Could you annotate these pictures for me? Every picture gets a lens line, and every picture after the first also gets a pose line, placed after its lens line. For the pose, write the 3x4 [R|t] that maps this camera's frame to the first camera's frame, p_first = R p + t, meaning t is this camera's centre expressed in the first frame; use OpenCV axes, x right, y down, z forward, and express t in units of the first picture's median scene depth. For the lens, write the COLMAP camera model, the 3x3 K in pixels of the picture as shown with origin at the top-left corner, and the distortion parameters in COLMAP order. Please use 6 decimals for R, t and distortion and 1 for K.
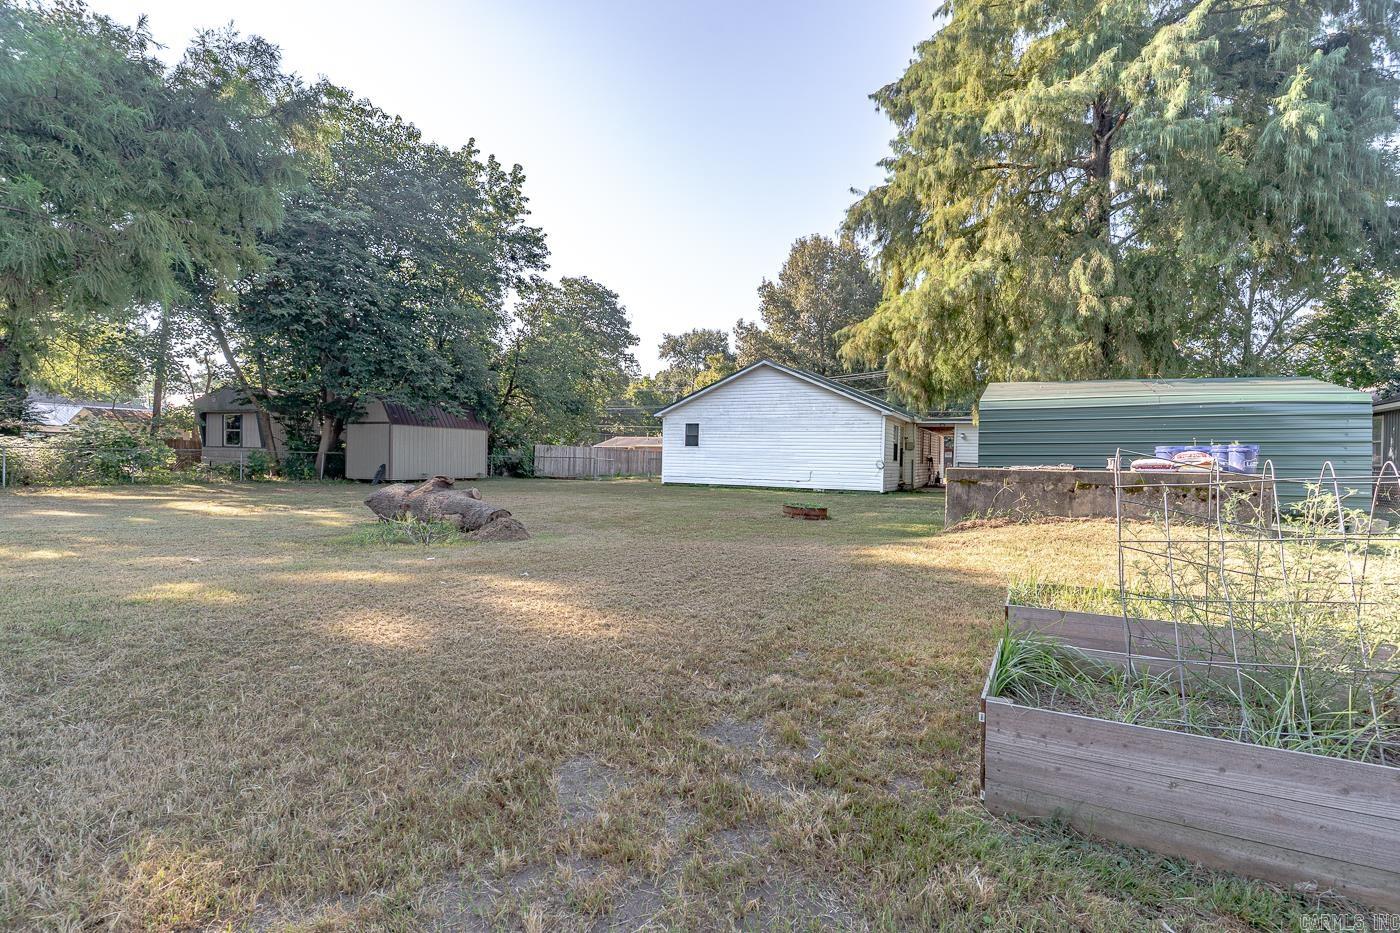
lens RADIAL K [[663.8, 0, 700.0], [0, 663.8, 466.5], [0, 0, 1]] dist [-0.000918, -0.000076]
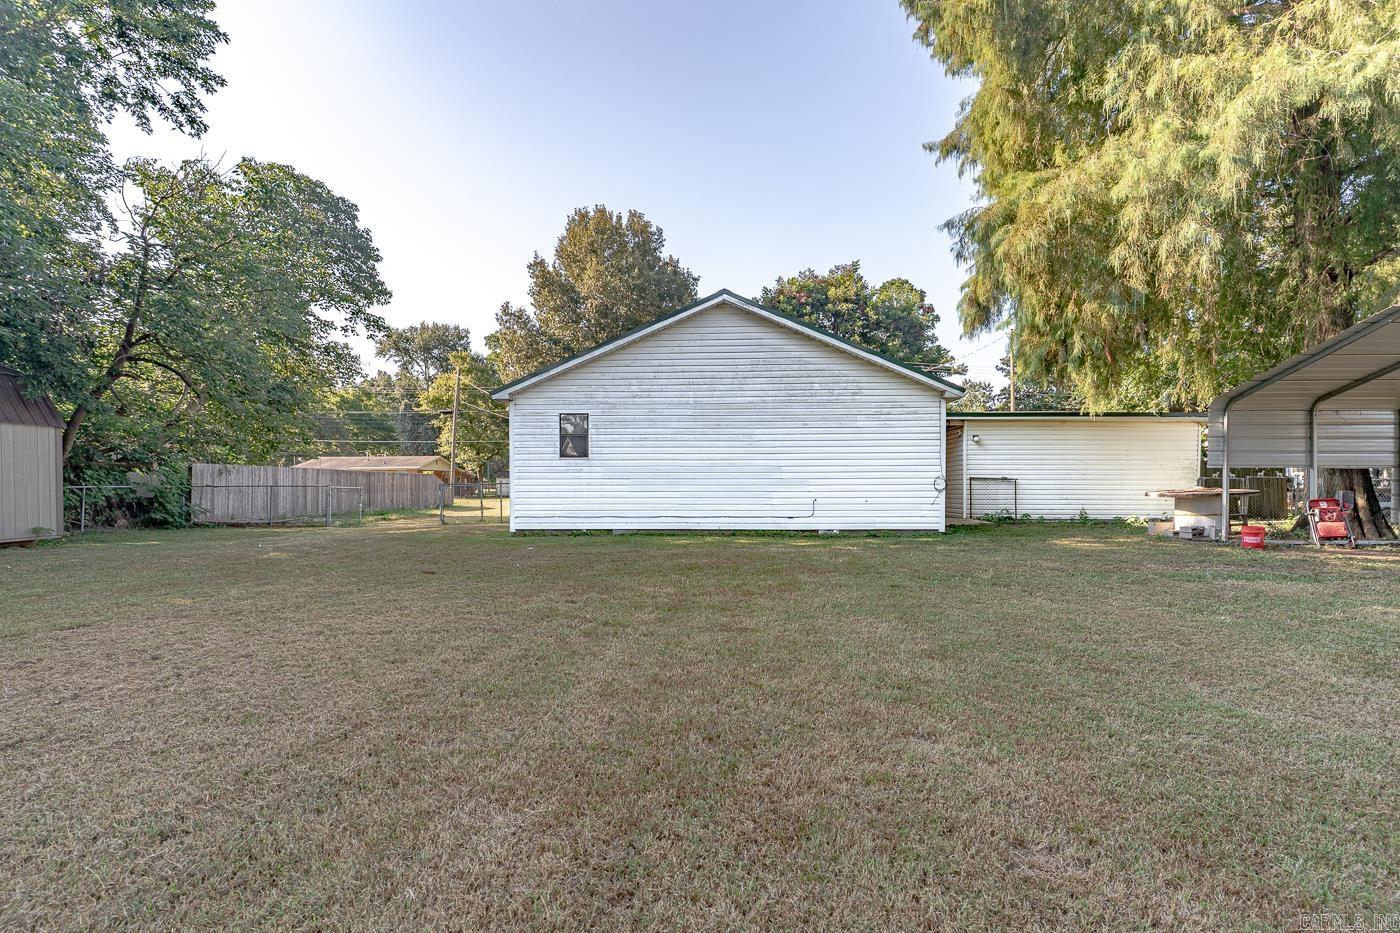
lens RADIAL K [[672.7, 0, 712.0], [0, 672.7, 492.3], [0, 0, 1]] dist [0.002316, -0.001322]
pose [[0.910078, -0.028702, 0.413441, -0.109141], [0.026802, 0.999587, 0.010396, -0.004998], [-0.413569, 0.001621, 0.910471, 0.395939]]
